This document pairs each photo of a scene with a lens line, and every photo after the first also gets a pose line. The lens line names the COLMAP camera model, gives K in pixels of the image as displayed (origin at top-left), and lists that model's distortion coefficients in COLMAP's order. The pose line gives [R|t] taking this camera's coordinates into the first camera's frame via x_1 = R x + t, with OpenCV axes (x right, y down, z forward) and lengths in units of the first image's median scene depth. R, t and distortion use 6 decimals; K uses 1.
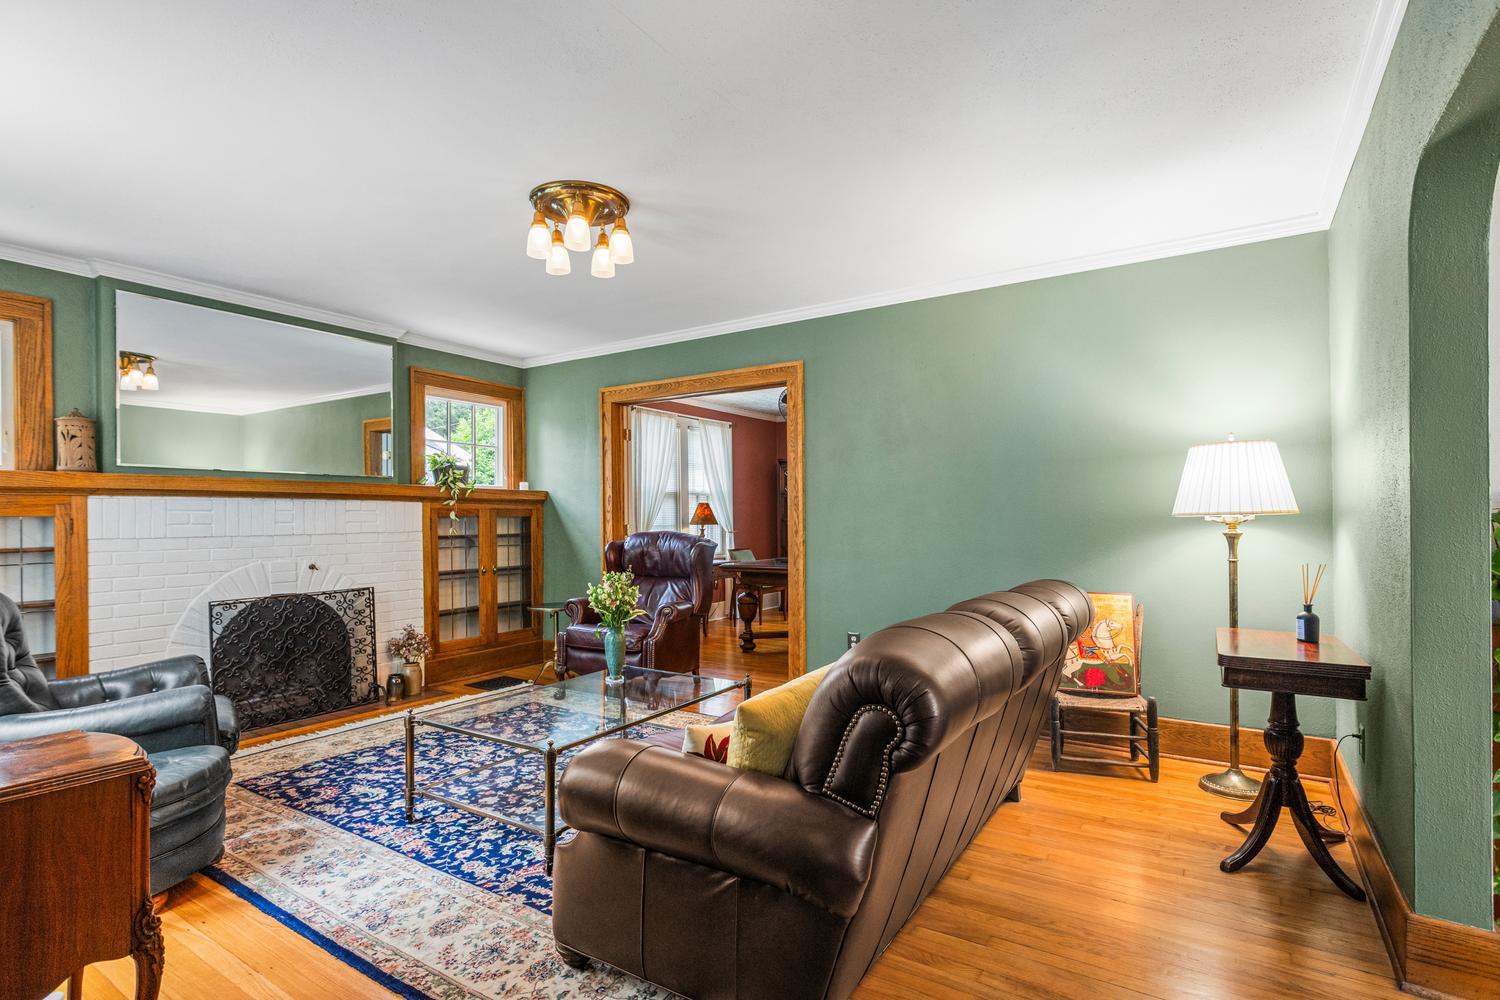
lens RADIAL K [[733.5, 0, 737.4], [0, 733.5, 514.8], [0, 0, 1]] dist [-0.000431, -0.000045]
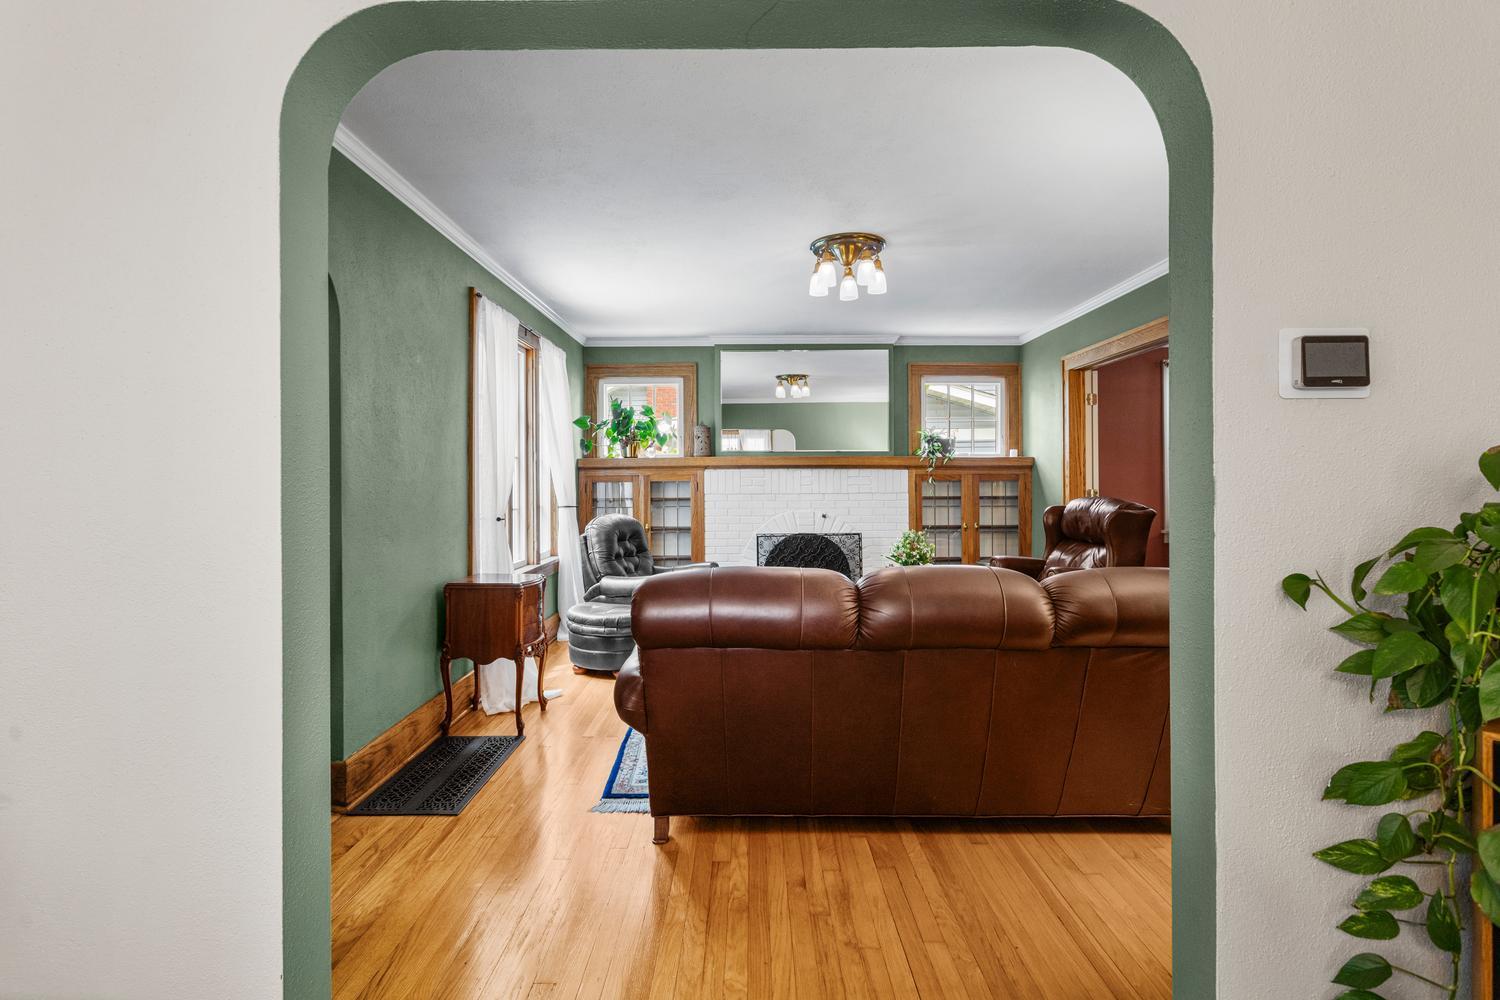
lens RADIAL K [[717.1, 0, 746.1], [0, 717.1, 480.3], [0, 0, 1]] dist [0.003729, 0.000290]
pose [[0.546558, 0.004727, -0.837408, 0.630692], [0.003627, 0.999961, 0.008012, -0.013558], [0.837414, -0.007416, 0.546519, 0.122284]]
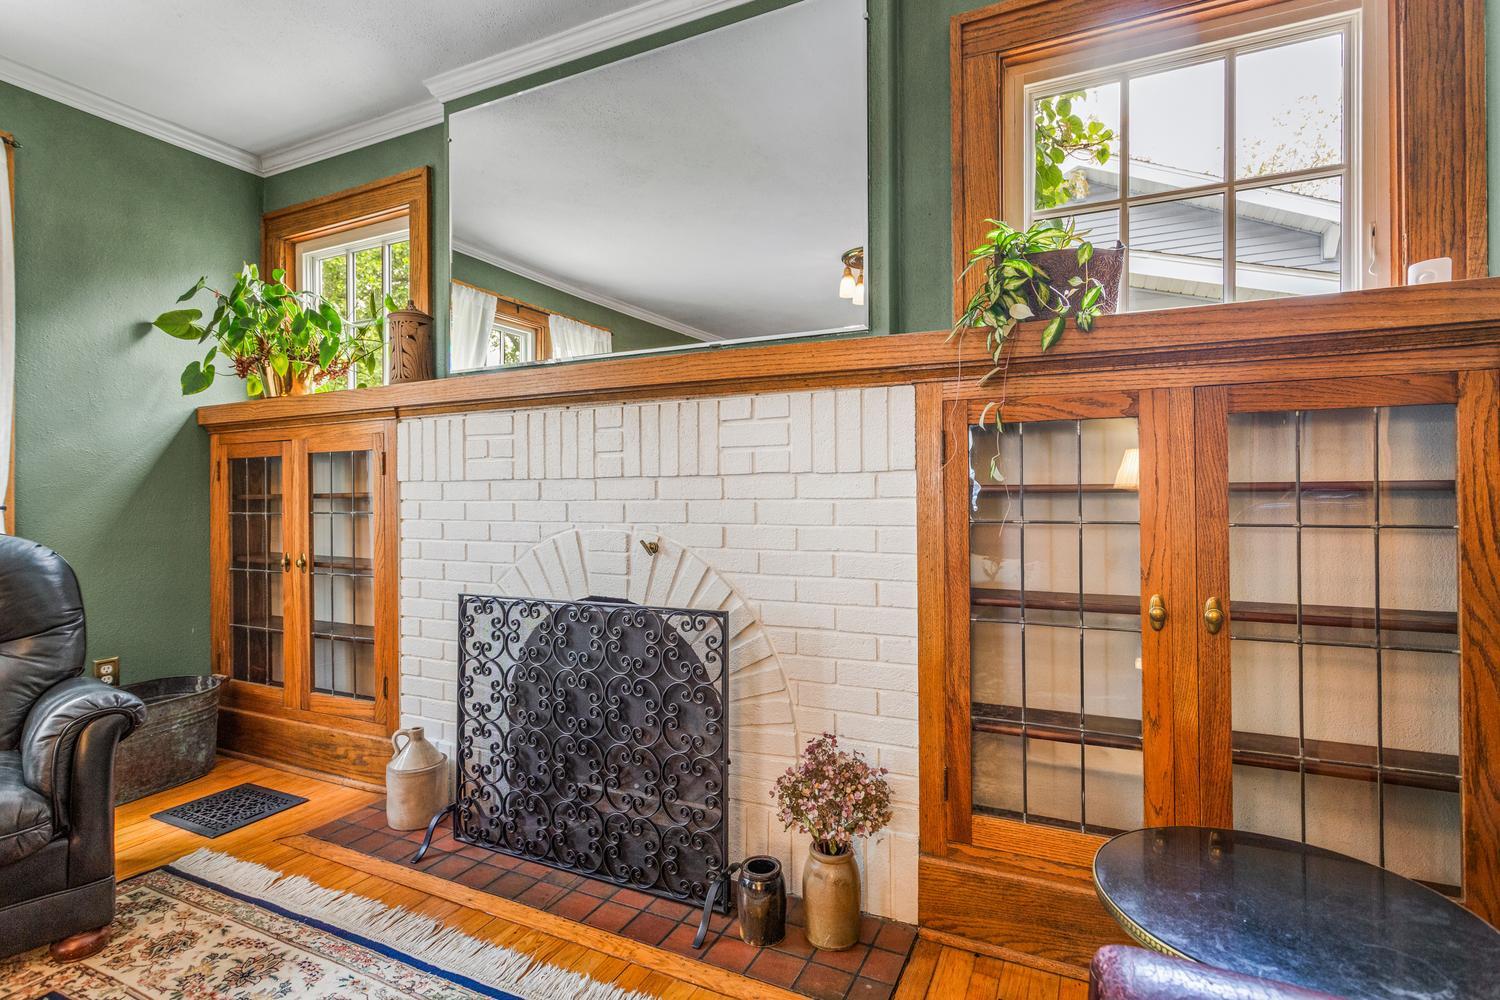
lens RADIAL K [[732.3, 0, 745.7], [0, 732.3, 496.2], [0, 0, 1]] dist [0.001727, 0.000696]
pose [[0.133295, 0.007646, -0.991047, -0.142039], [0.008158, 0.999928, 0.008812, 0.043048], [0.991043, -0.009259, 0.133223, 1.214435]]
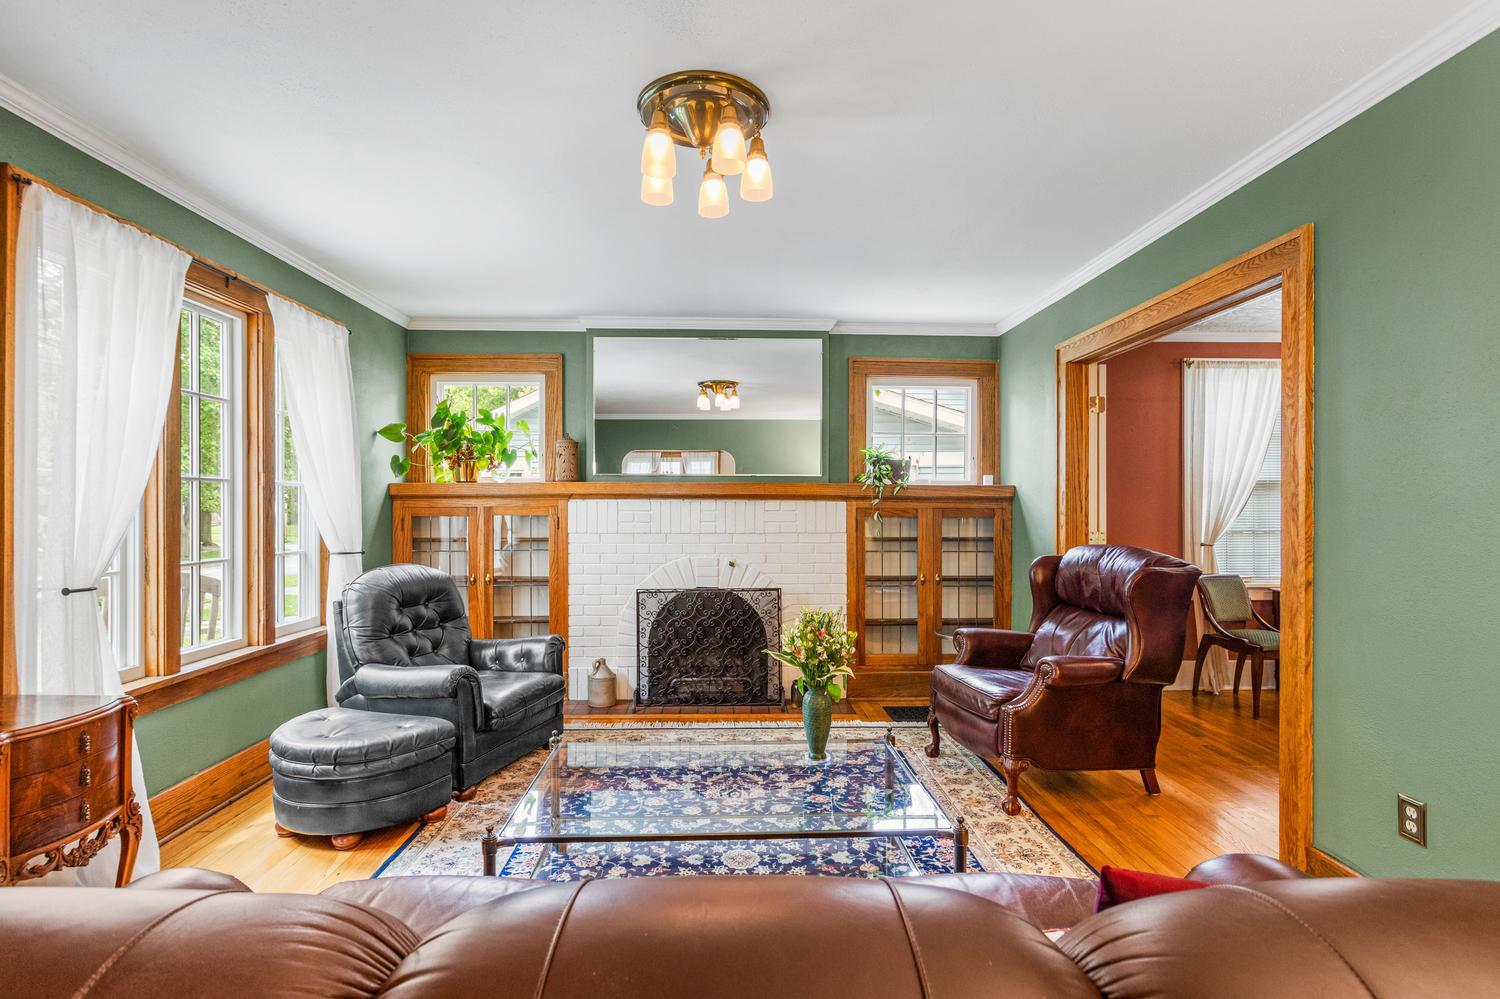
lens RADIAL K [[729.8, 0, 746.3], [0, 729.8, 507.0], [0, 0, 1]] dist [0.013604, 0.000383]
pose [[0.579003, 0.008248, -0.815284, 0.352369], [-0.003004, 0.999964, 0.007983, -0.023699], [0.815320, -0.002173, 0.579007, 0.496292]]
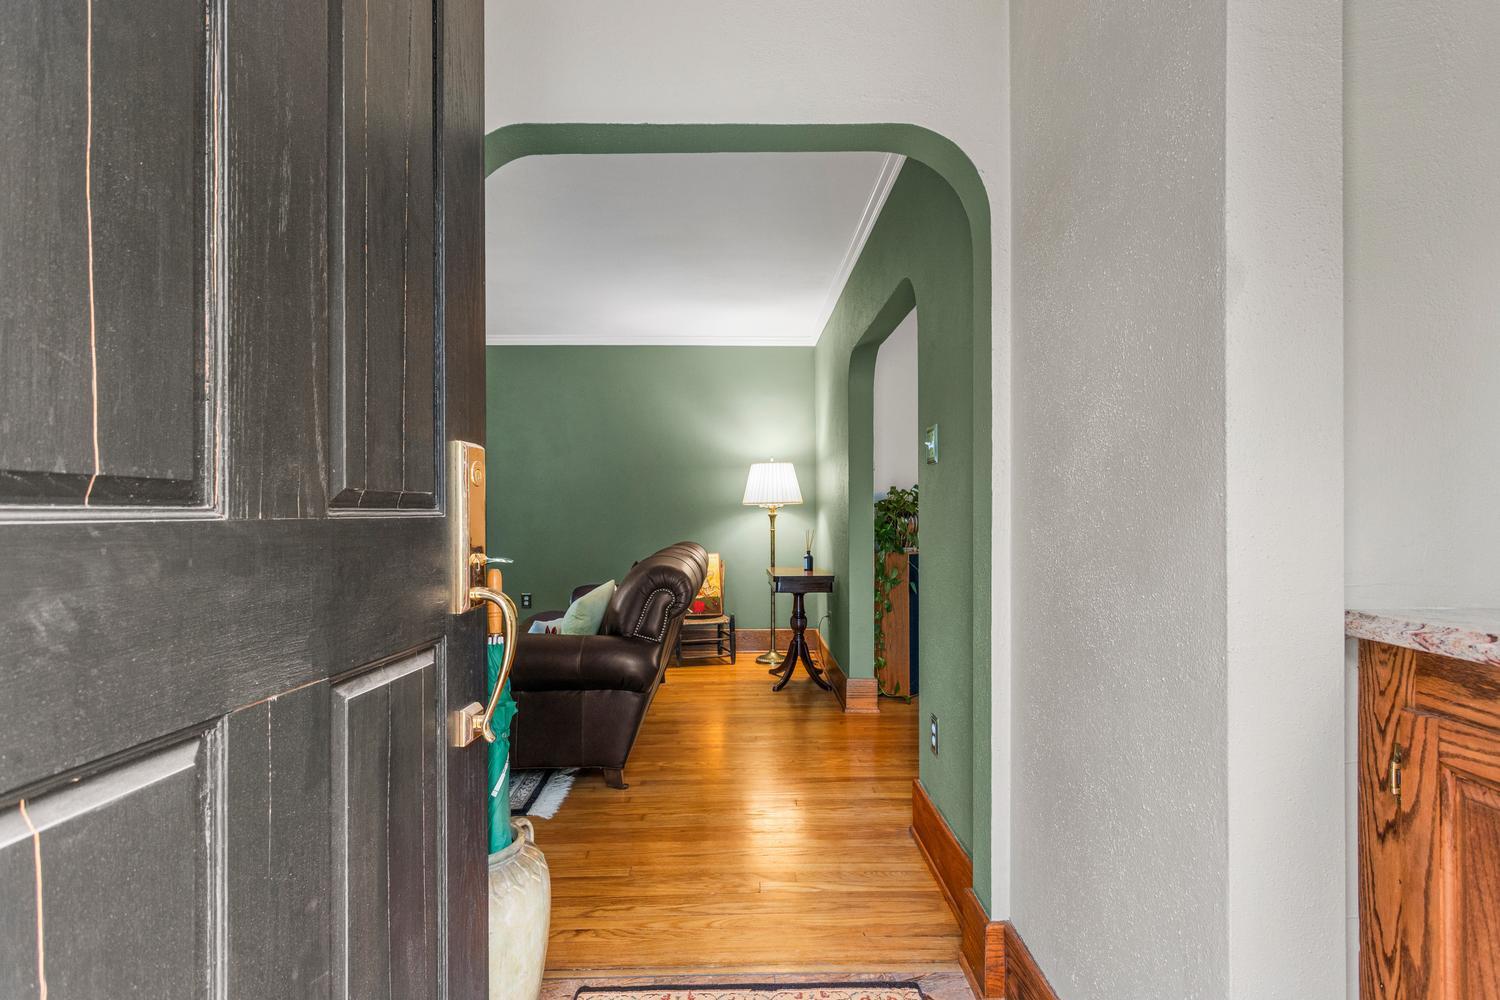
lens RADIAL K [[732.3, 0, 745.7], [0, 732.3, 496.2], [0, 0, 1]] dist [0.001727, 0.000696]
pose [[0.827432, 0.013820, 0.561396, -0.300370], [-0.008919, 0.999894, -0.011468, 0.001308], [-0.561495, 0.004481, 0.827468, -0.341773]]
